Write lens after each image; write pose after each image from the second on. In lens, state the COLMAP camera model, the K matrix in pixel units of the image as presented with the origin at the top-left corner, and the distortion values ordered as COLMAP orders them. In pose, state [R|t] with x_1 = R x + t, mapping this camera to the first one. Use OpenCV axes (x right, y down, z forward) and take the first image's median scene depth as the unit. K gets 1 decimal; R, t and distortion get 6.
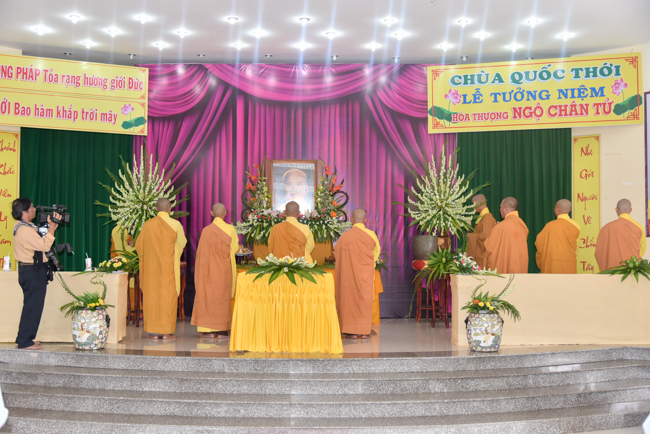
lens RADIAL K [[717.0, 0, 323.7], [0, 717.0, 214.4], [0, 0, 1]] dist [-0.030813, 0.000000]
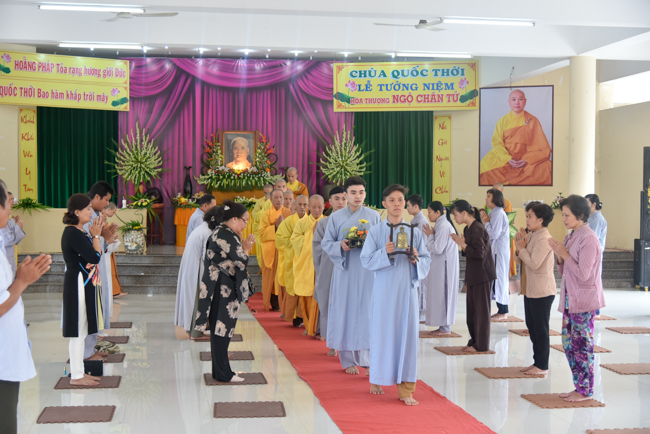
lens RADIAL K [[993.4, 0, 331.6], [0, 993.4, 236.8], [0, 0, 1]] dist [-0.055830, 0.000000]
pose [[0.987837, -0.008043, 0.155283, -0.168950], [-0.005509, 0.996224, 0.086645, -0.039668], [-0.155393, -0.086447, 0.984063, -0.974552]]
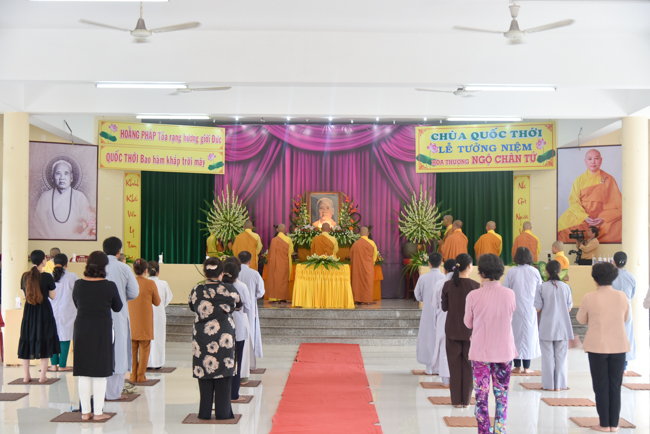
lens RADIAL K [[975.2, 0, 327.6], [0, 975.2, 220.5], [0, 0, 1]] dist [-0.064956, 0.000000]
pose [[0.999788, 0.000678, -0.020598, 0.006766], [-0.000408, 0.999914, 0.013073, -0.043590], [0.020605, -0.013062, 0.999702, -1.049044]]
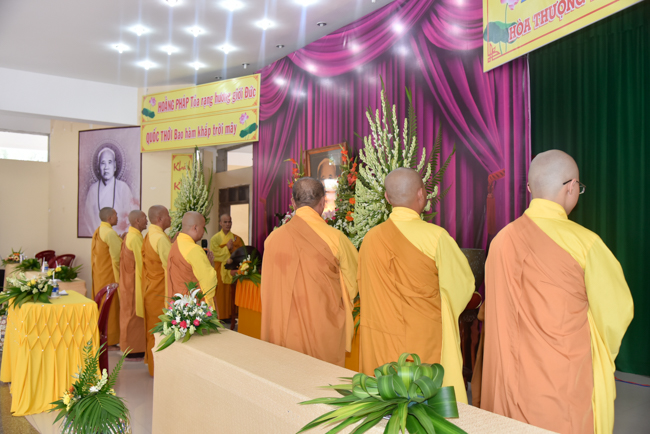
lens RADIAL K [[568.0, 0, 320.3], [0, 568.0, 216.7], [0, 0, 1]] dist [-0.025207, -0.005835]
pose [[0.566763, -0.030505, -0.823316, 0.477023], [0.032455, 0.999365, -0.014686, 0.011098], [0.823241, -0.018398, 0.567394, 0.648344]]
